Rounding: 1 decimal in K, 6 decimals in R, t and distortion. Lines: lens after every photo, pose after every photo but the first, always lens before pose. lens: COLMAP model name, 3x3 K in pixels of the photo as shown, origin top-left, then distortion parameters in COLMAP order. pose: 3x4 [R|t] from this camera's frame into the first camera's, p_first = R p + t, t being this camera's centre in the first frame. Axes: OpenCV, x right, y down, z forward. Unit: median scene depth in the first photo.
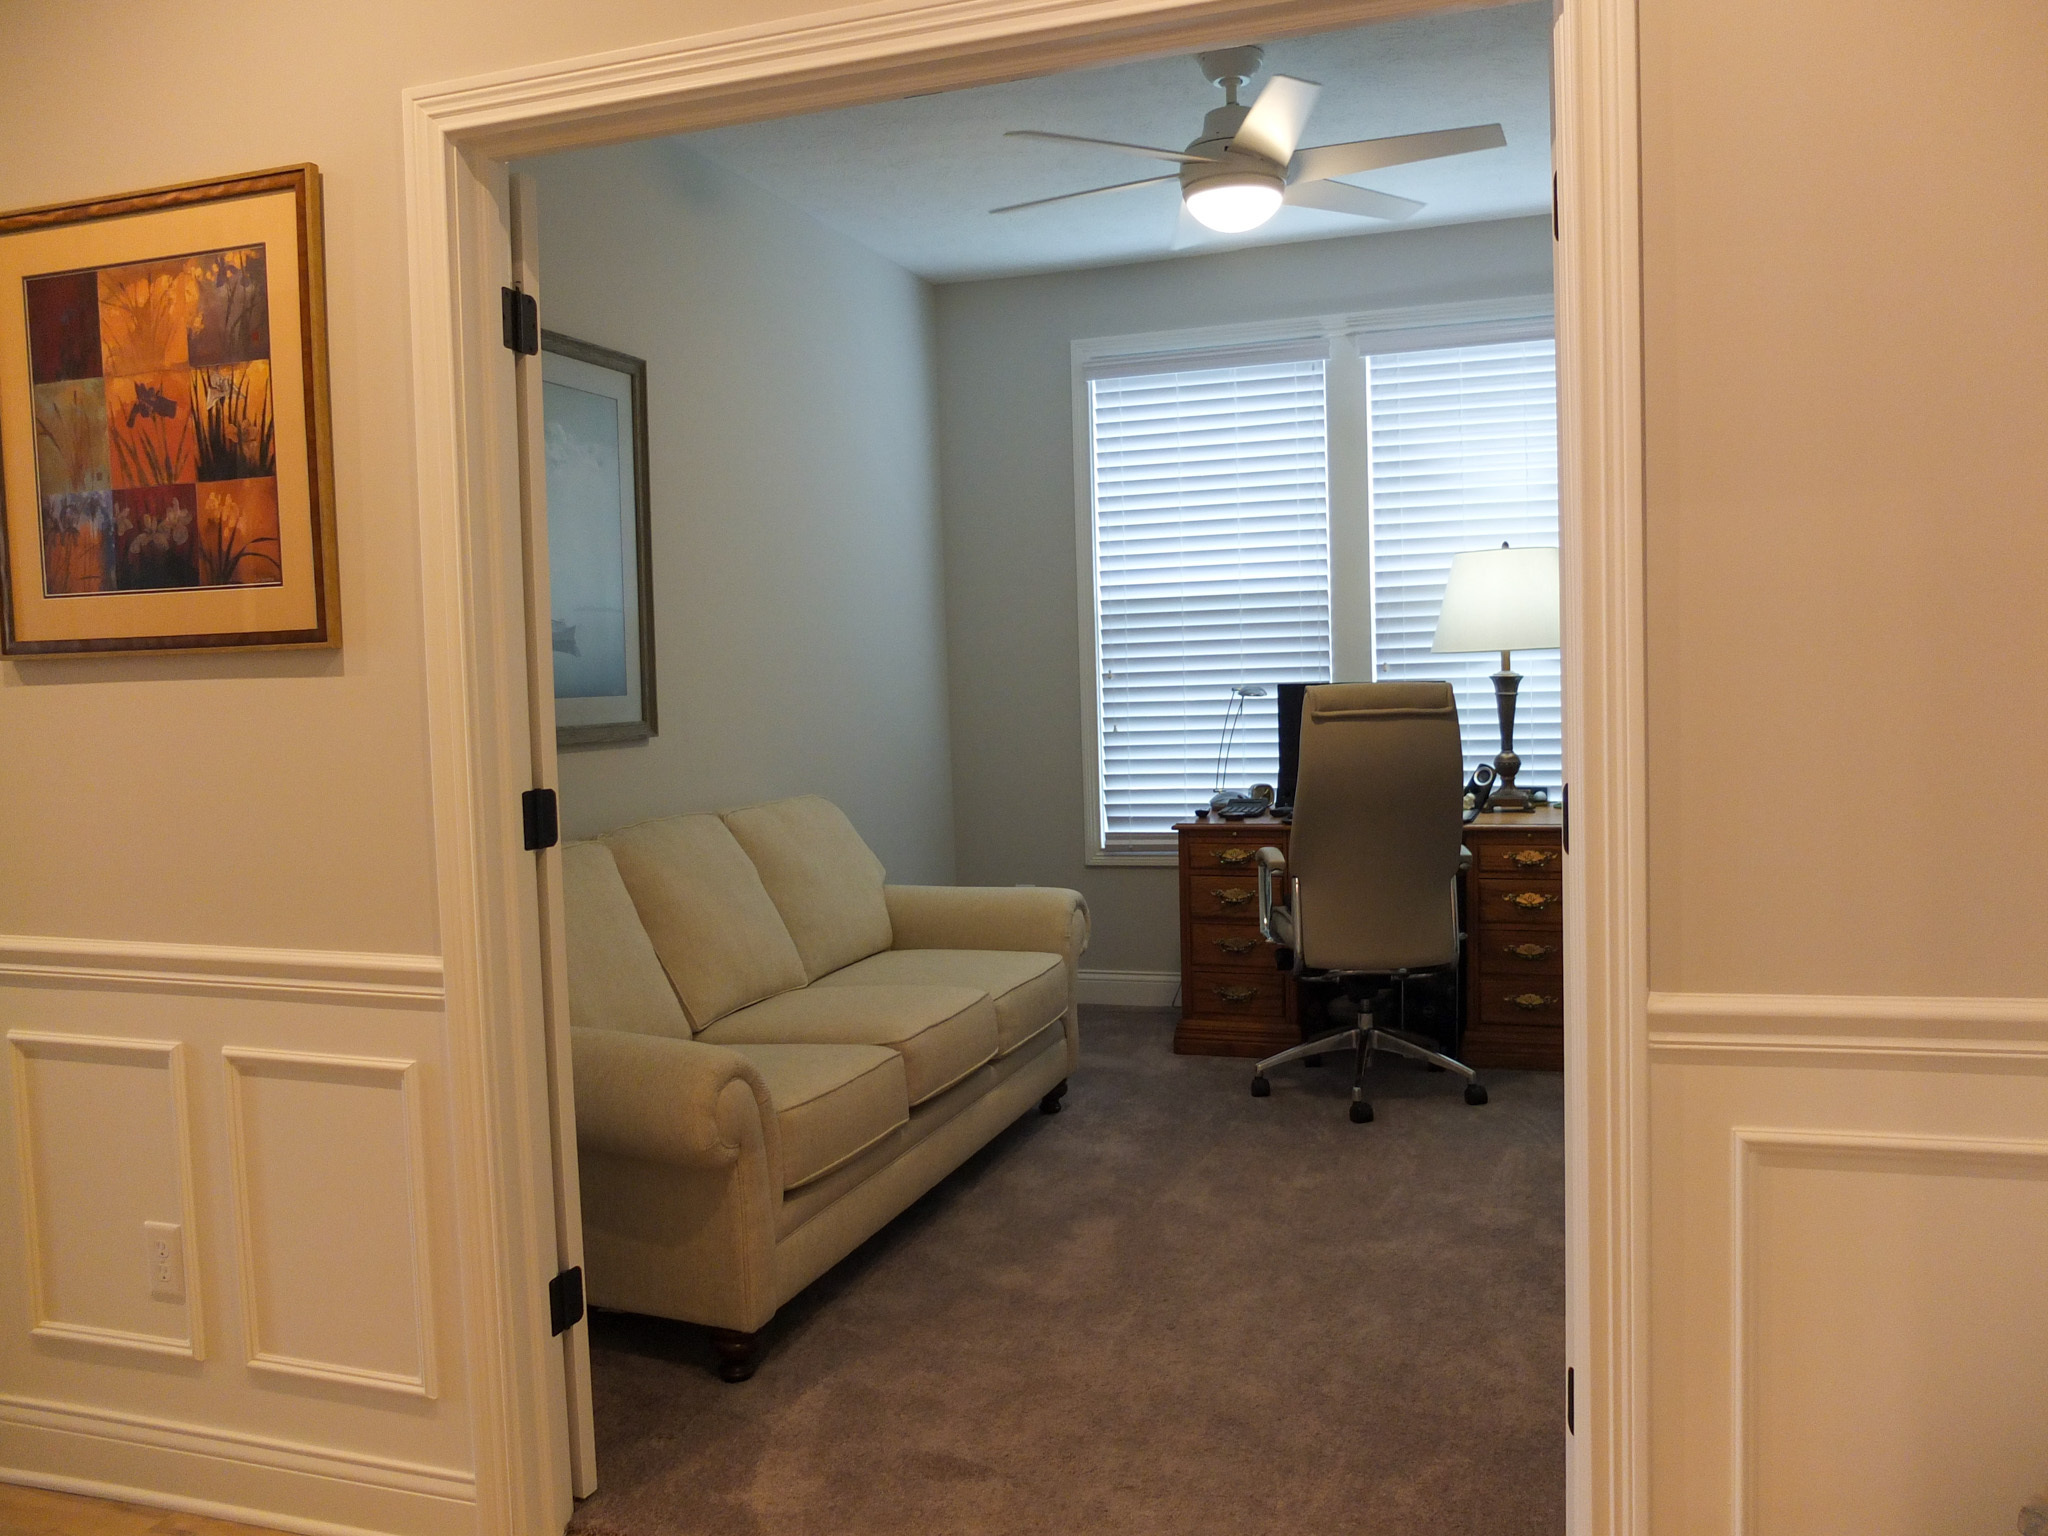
lens RADIAL K [[1591.2, 0, 1036.6], [0, 1591.2, 765.8], [0, 0, 1]] dist [-0.055510, 0.061350]
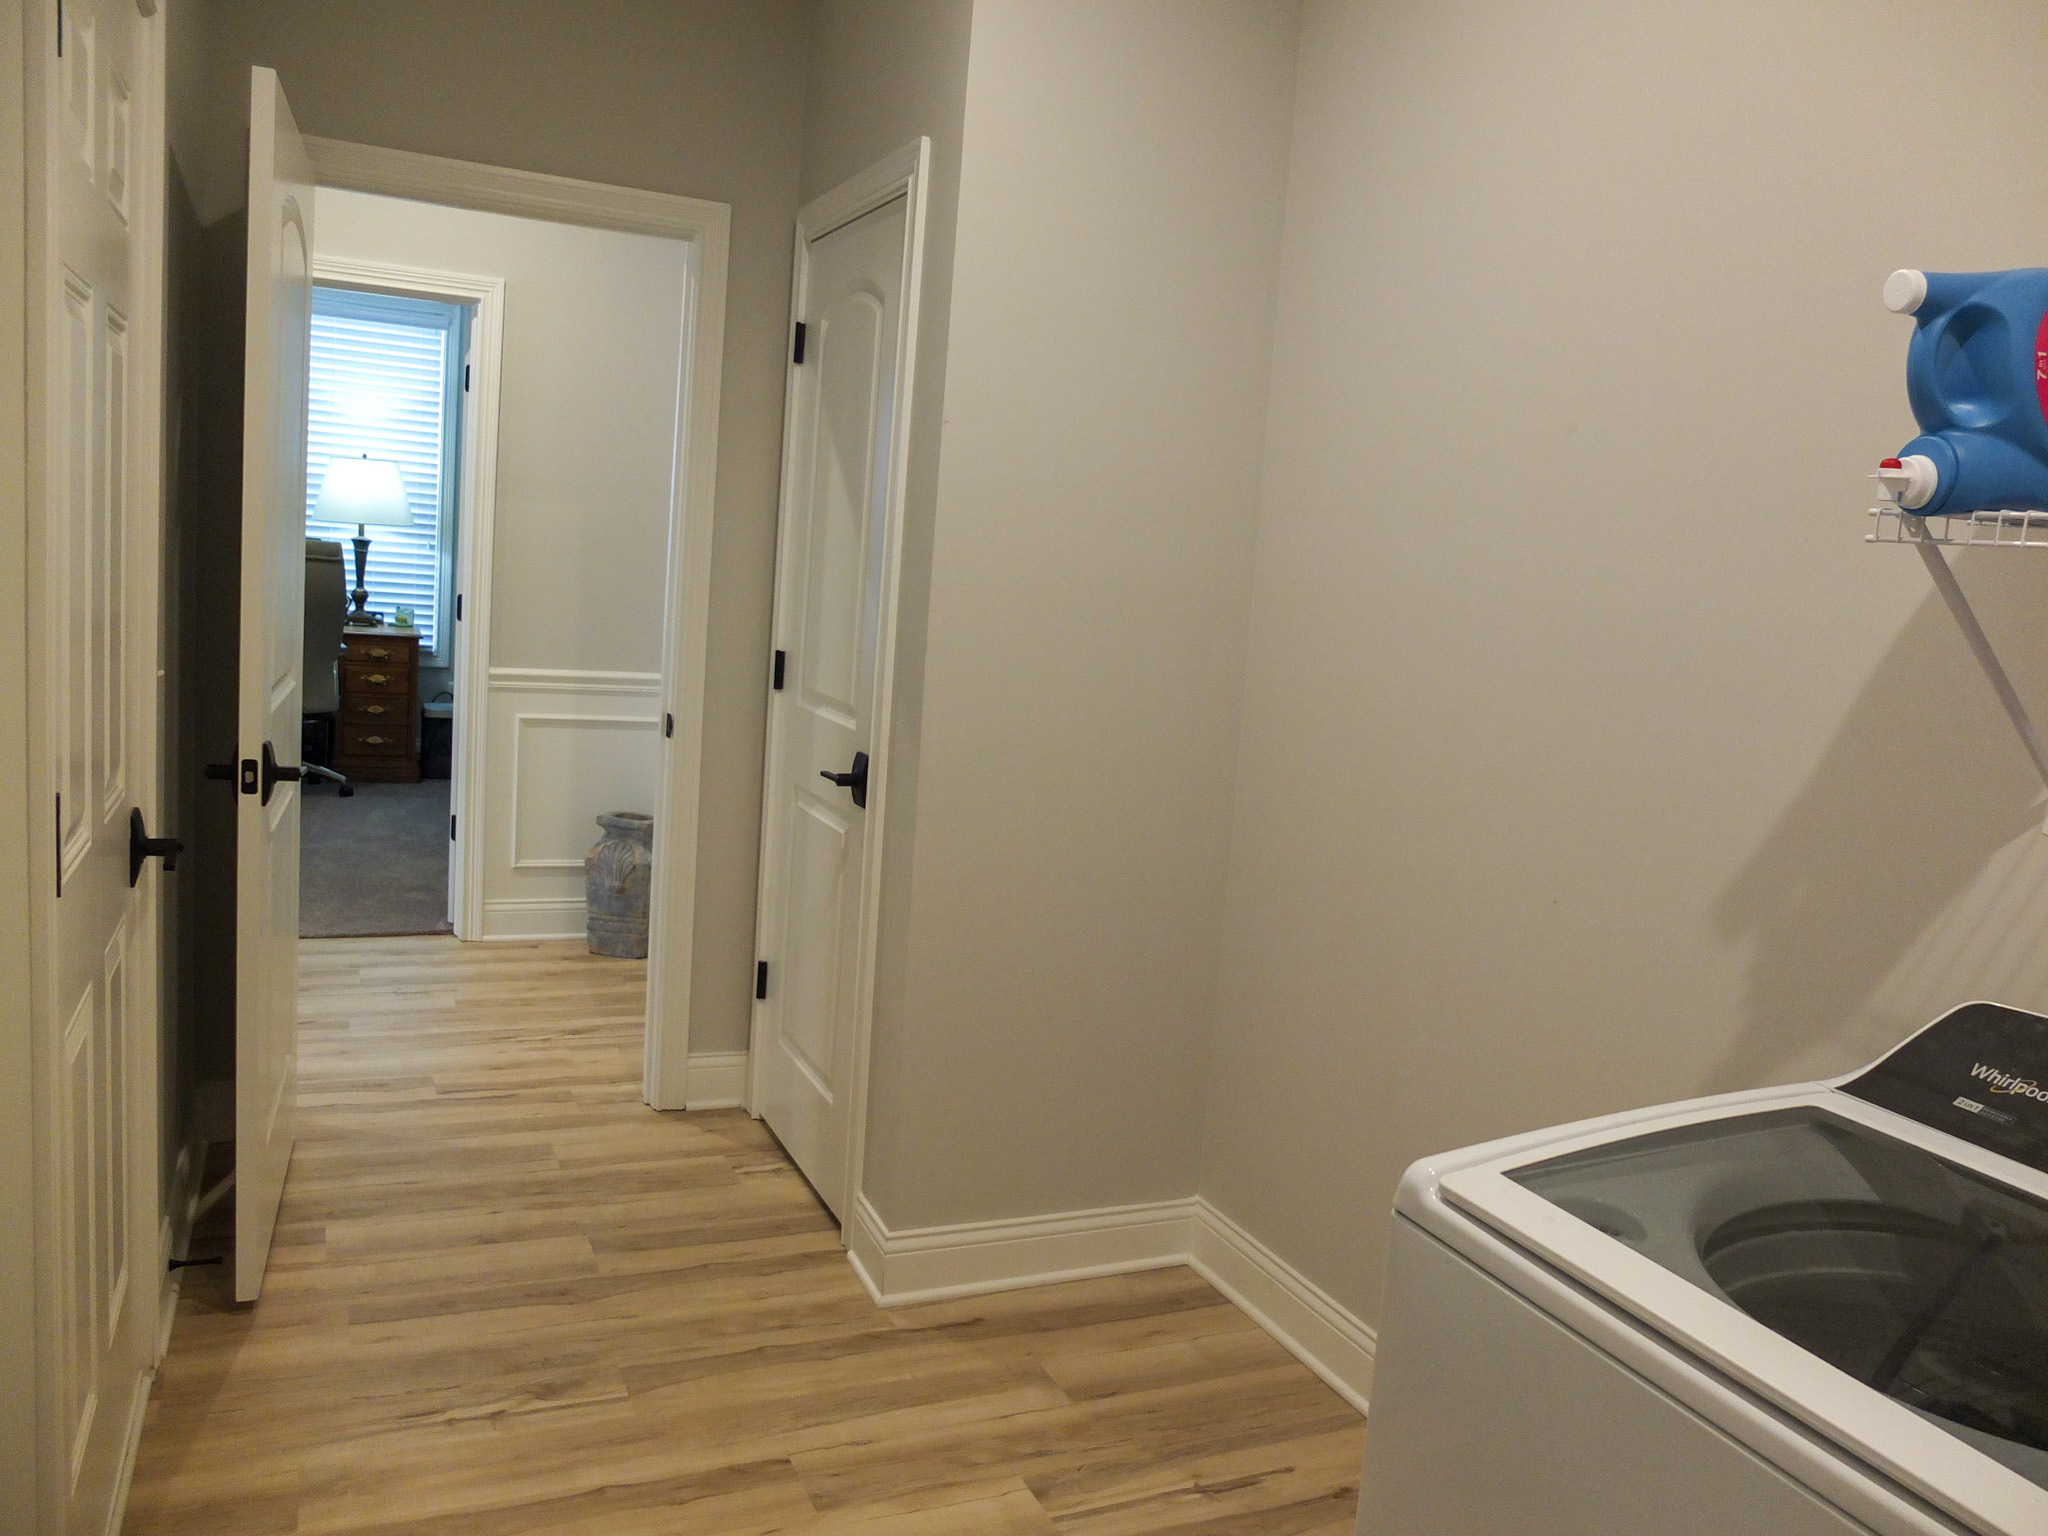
lens RADIAL K [[1591.2, 0, 1036.6], [0, 1591.2, 765.8], [0, 0, 1]] dist [-0.055510, 0.061350]
pose [[0.721483, 0.001766, 0.692430, -0.302091], [-0.062552, 0.996074, 0.062636, 0.026900], [-0.689601, -0.088503, 0.718761, -0.603521]]
